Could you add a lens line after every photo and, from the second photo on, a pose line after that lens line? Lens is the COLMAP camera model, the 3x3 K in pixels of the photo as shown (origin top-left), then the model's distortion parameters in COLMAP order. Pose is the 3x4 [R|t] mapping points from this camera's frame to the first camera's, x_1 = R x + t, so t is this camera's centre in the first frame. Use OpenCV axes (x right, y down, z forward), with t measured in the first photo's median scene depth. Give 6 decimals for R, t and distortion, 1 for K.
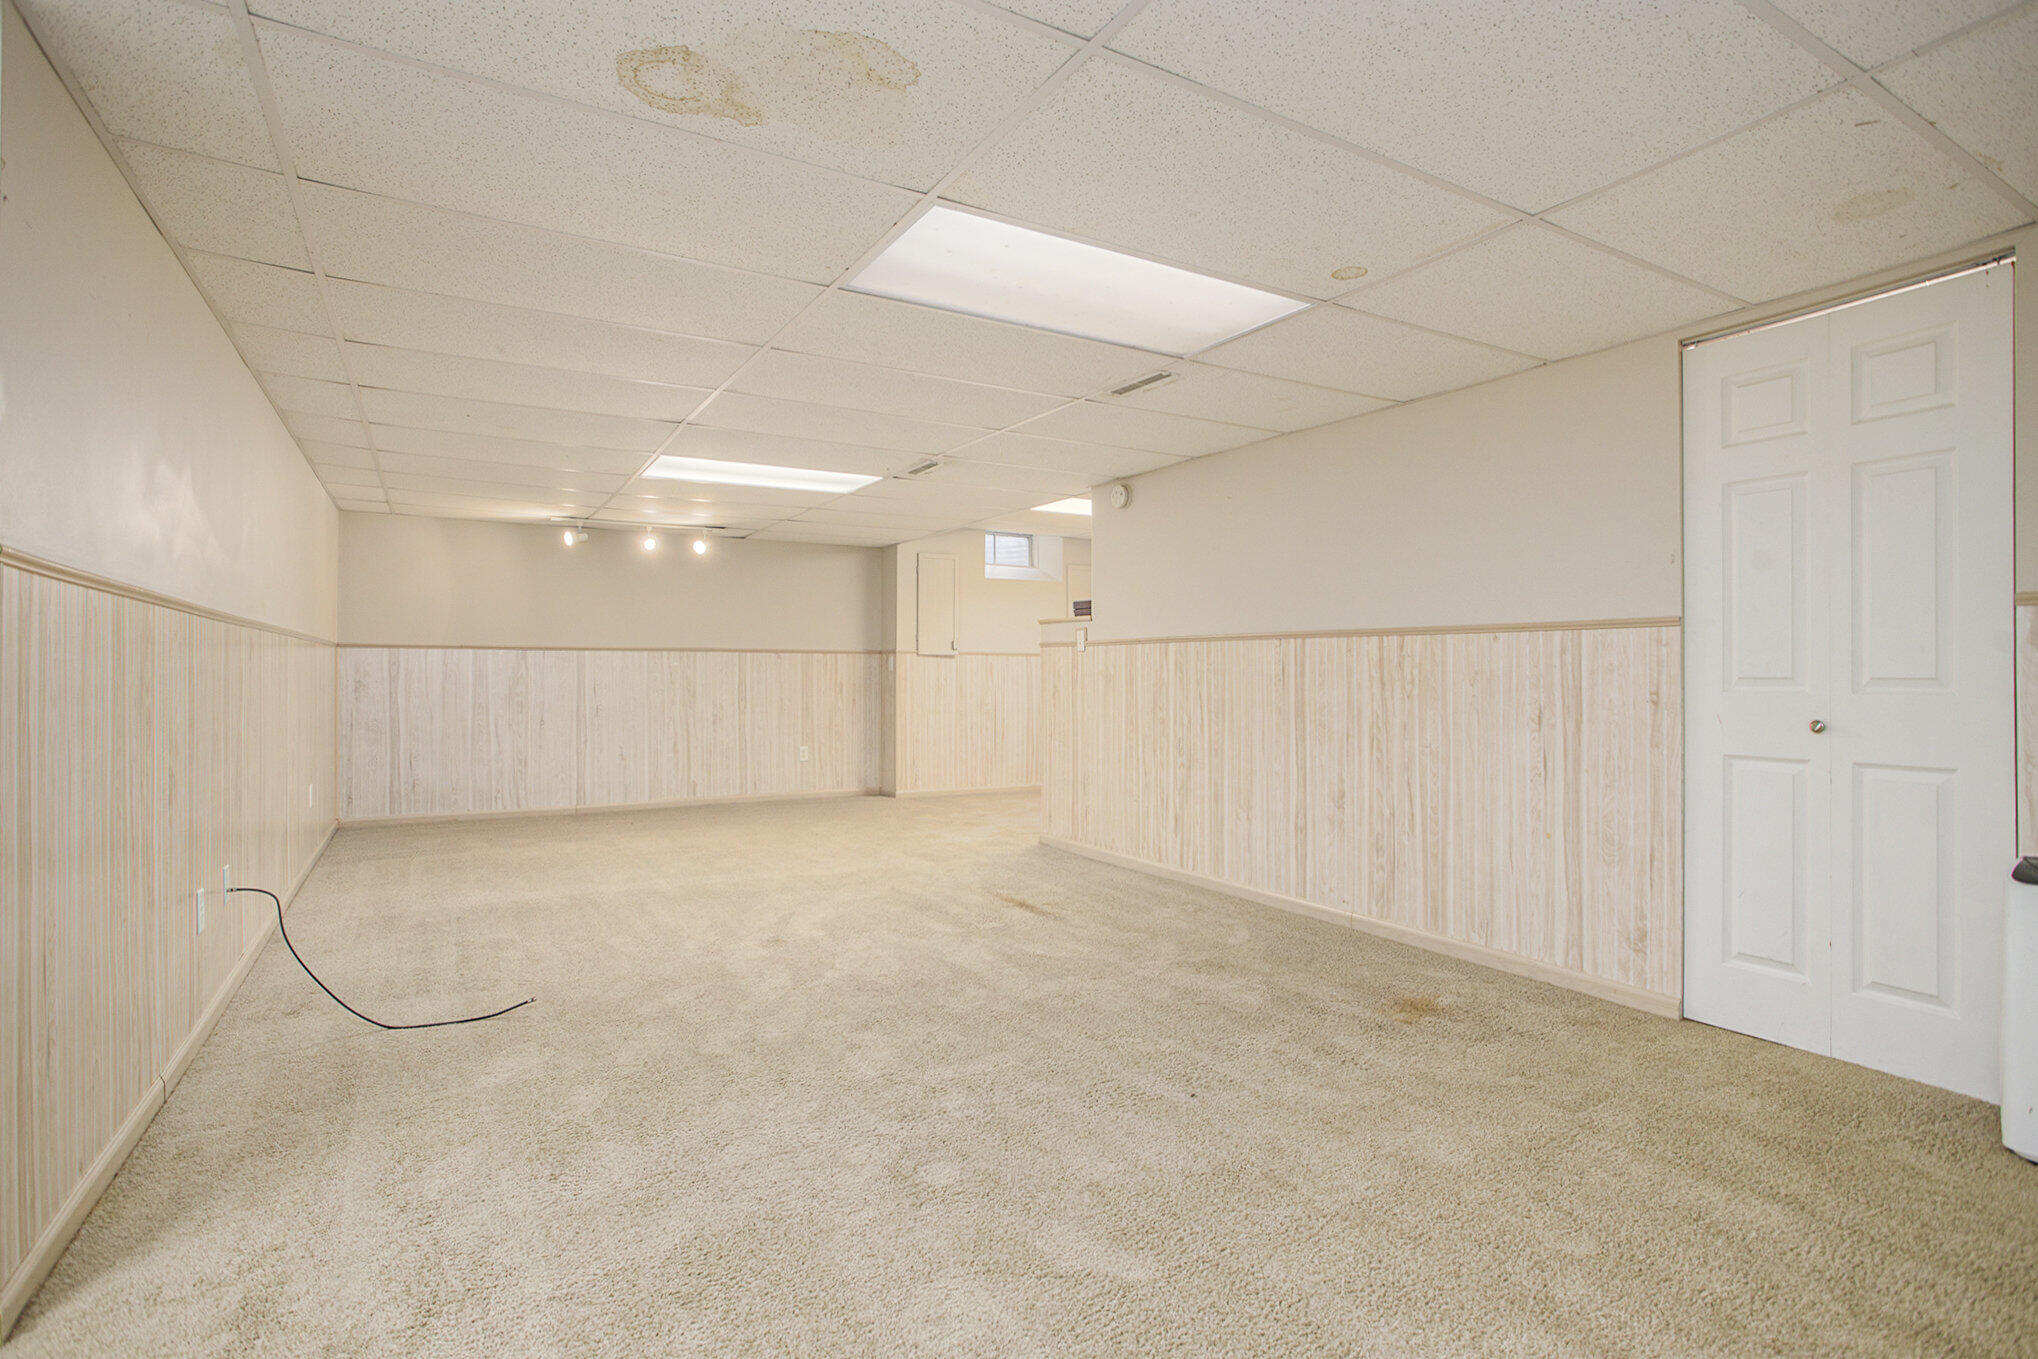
lens RADIAL K [[1015.6, 0, 1036.3], [0, 1015.6, 660.8], [0, 0, 1]] dist [-0.040908, 0.007845]
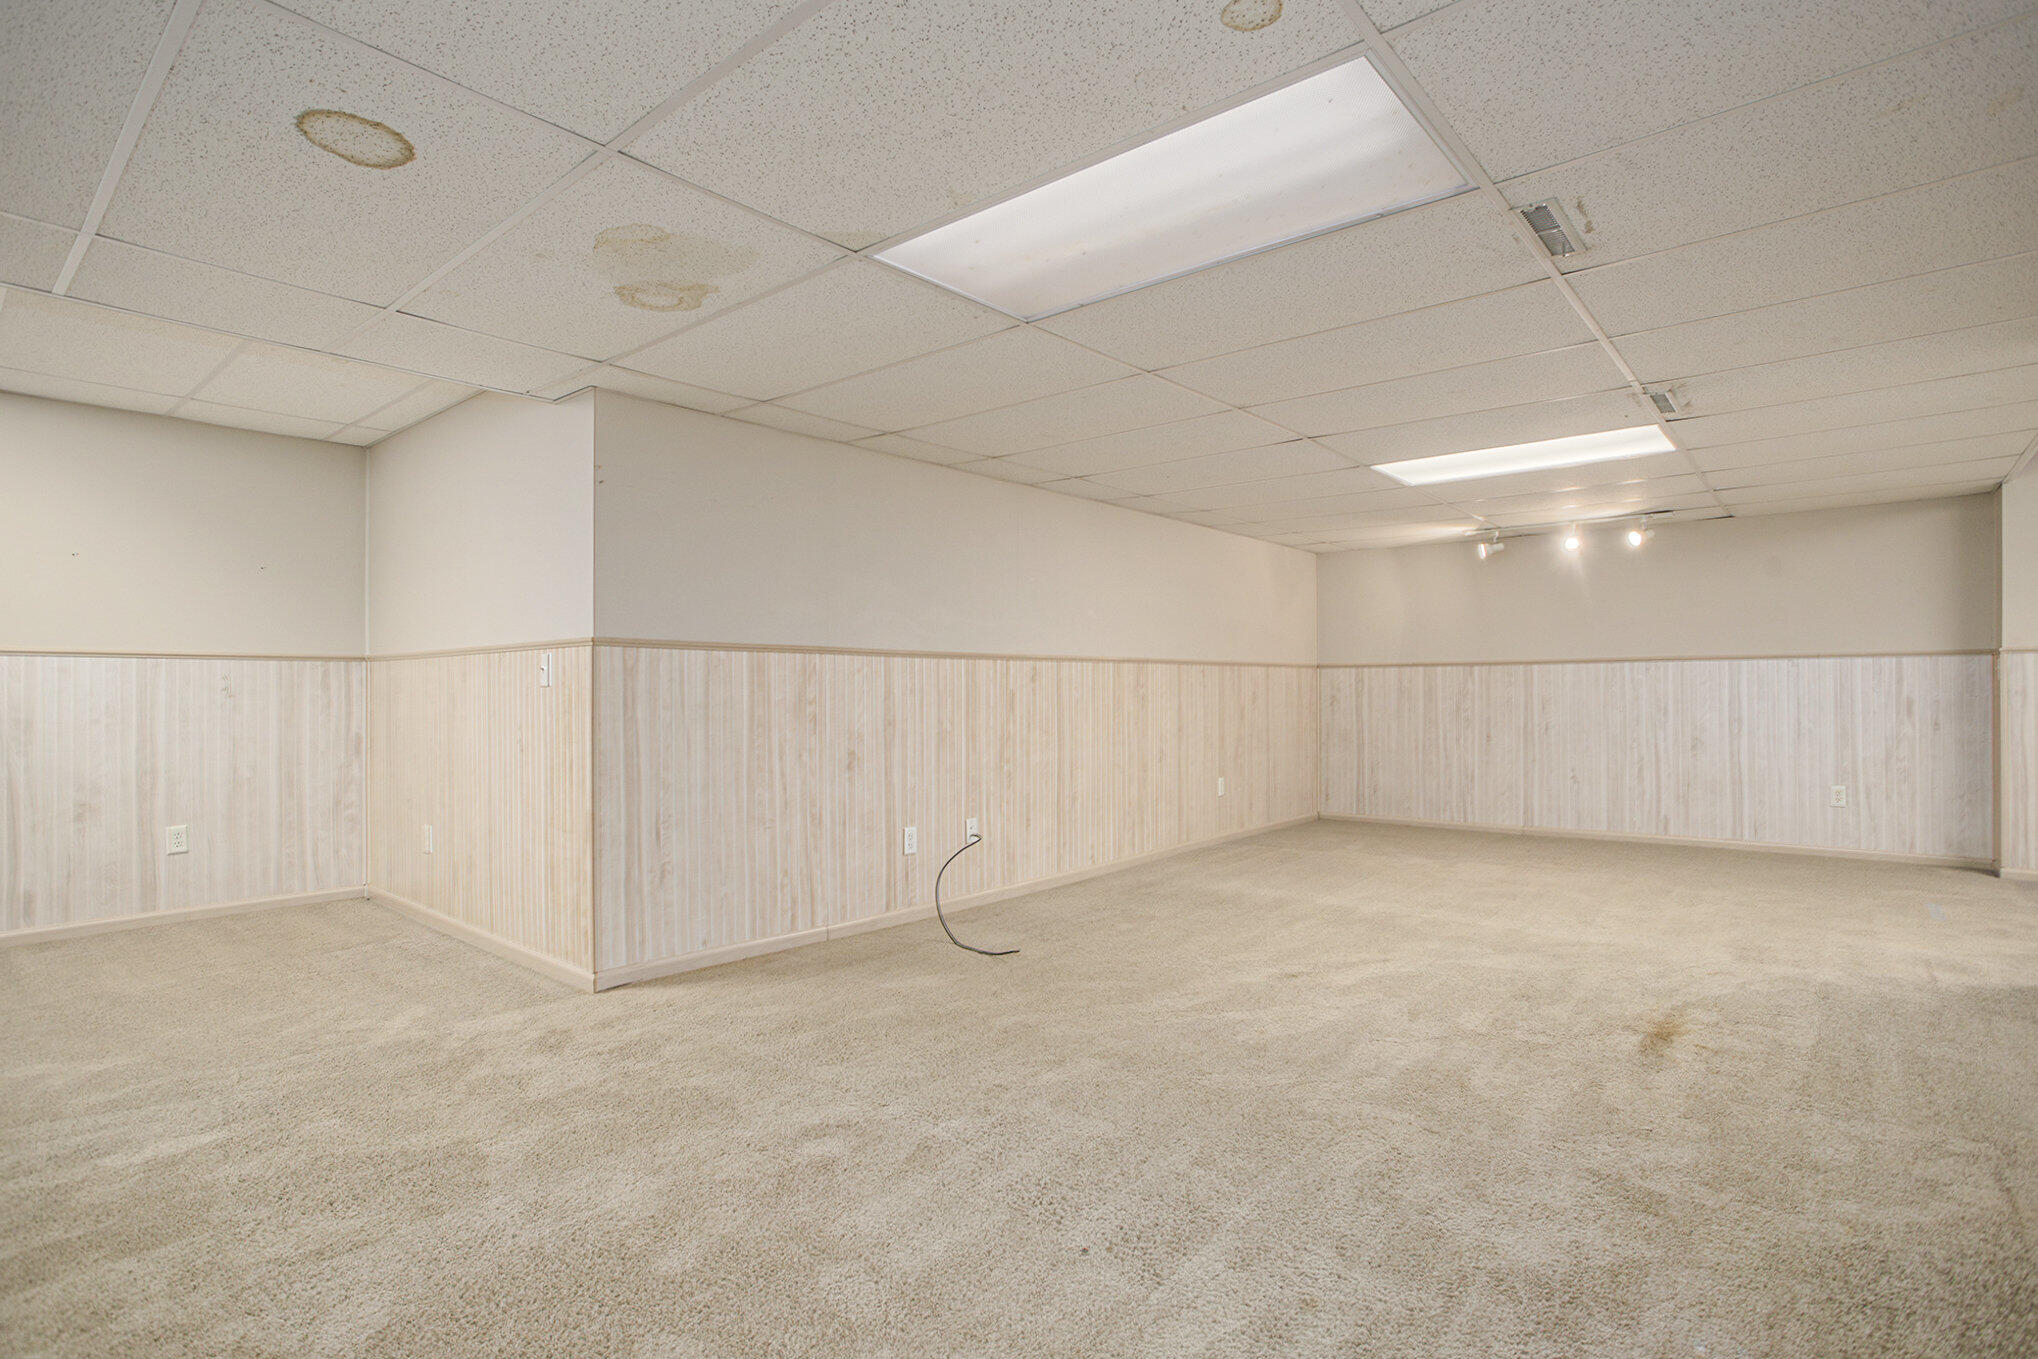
lens RADIAL K [[1015.6, 0, 1033.2], [0, 1015.6, 696.0], [0, 0, 1]] dist [-0.040908, 0.007845]
pose [[0.325584, 0.002245, -0.945511, 0.320745], [0.020369, 0.999748, 0.009388, 0.001220], [0.945294, -0.022316, 0.325456, 0.269728]]
